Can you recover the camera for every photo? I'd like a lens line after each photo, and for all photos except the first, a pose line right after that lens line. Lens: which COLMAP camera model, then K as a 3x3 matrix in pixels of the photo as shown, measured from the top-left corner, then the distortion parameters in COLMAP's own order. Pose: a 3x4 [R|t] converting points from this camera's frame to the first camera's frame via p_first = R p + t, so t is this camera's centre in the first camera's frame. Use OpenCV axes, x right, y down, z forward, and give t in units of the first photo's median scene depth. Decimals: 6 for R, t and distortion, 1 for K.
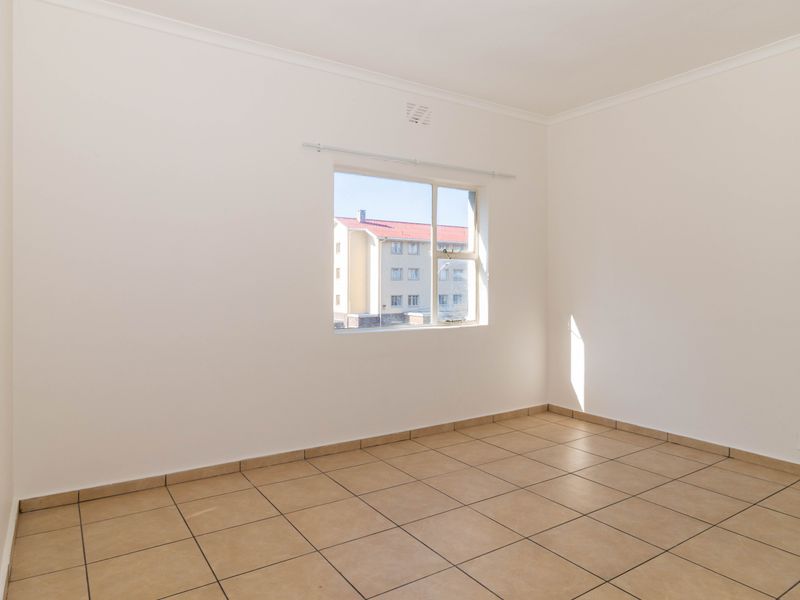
lens RADIAL K [[513.2, 0, 399.9], [0, 513.2, 299.6], [0, 0, 1]] dist [0.012395, 0.003736]
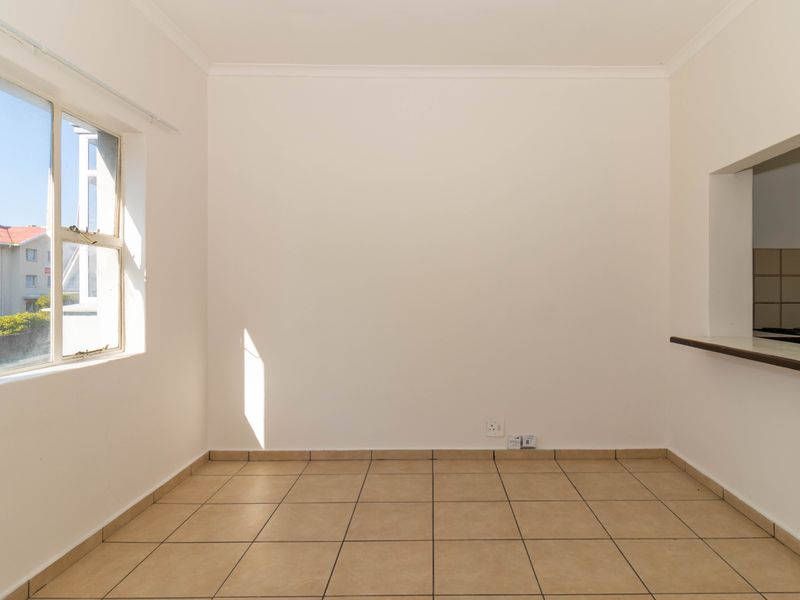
lens RADIAL K [[513.2, 0, 404.5], [0, 513.2, 293.3], [0, 0, 1]] dist [0.012395, 0.003736]
pose [[0.544032, -0.006848, 0.839036, -0.187161], [0.020444, 0.999778, -0.005096, -0.013940], [-0.838815, 0.019925, 0.544052, 0.381979]]
